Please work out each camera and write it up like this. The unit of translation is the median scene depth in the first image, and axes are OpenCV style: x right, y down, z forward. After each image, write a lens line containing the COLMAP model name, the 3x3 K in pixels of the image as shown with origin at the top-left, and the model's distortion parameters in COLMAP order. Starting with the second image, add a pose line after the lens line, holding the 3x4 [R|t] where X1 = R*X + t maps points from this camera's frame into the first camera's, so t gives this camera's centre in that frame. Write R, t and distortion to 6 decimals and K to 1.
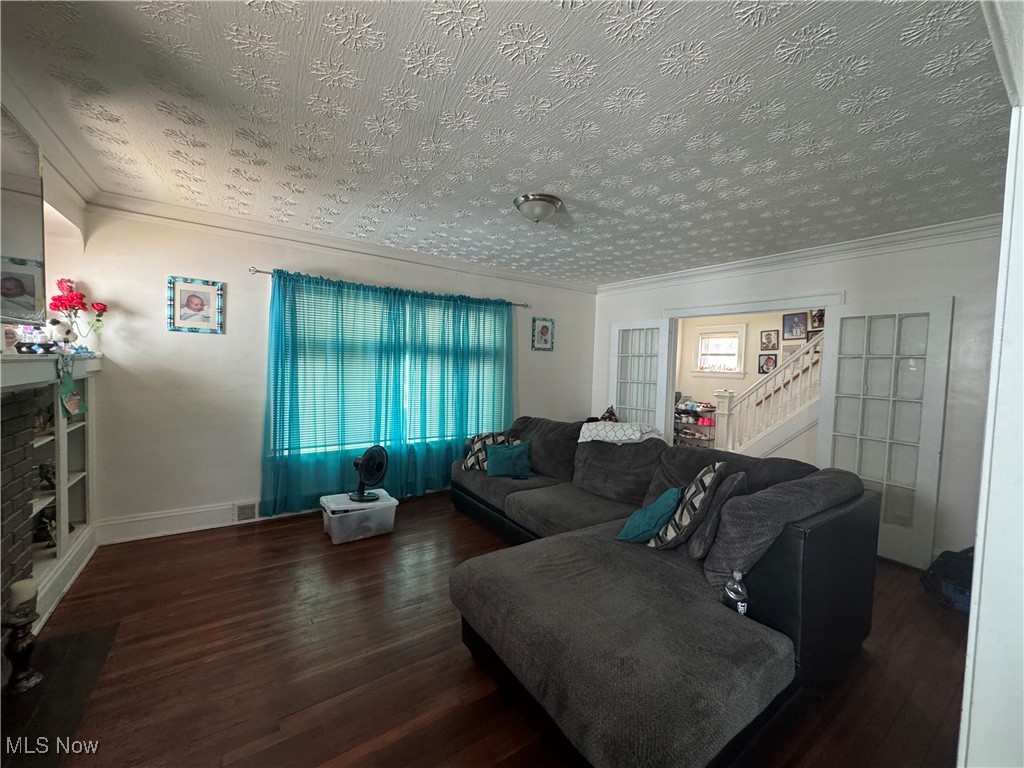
lens RADIAL K [[412.9, 0, 508.2], [0, 412.9, 379.4], [0, 0, 1]] dist [0.000116, 0.000144]
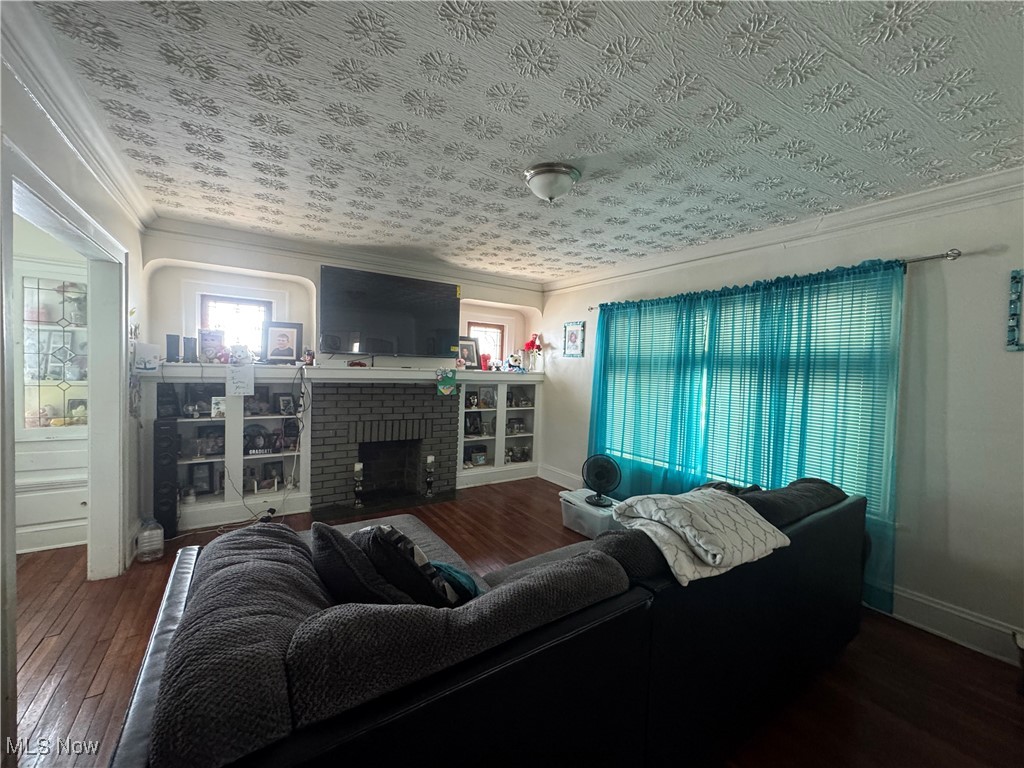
lens RADIAL K [[412.9, 0, 508.0], [0, 412.9, 389.7], [0, 0, 1]] dist [0.000116, 0.000144]
pose [[-0.000022, 0.025770, -0.999668, 0.661769], [-0.056674, 0.998061, 0.025730, -0.017746], [0.998393, 0.056656, 0.001439, 0.672110]]
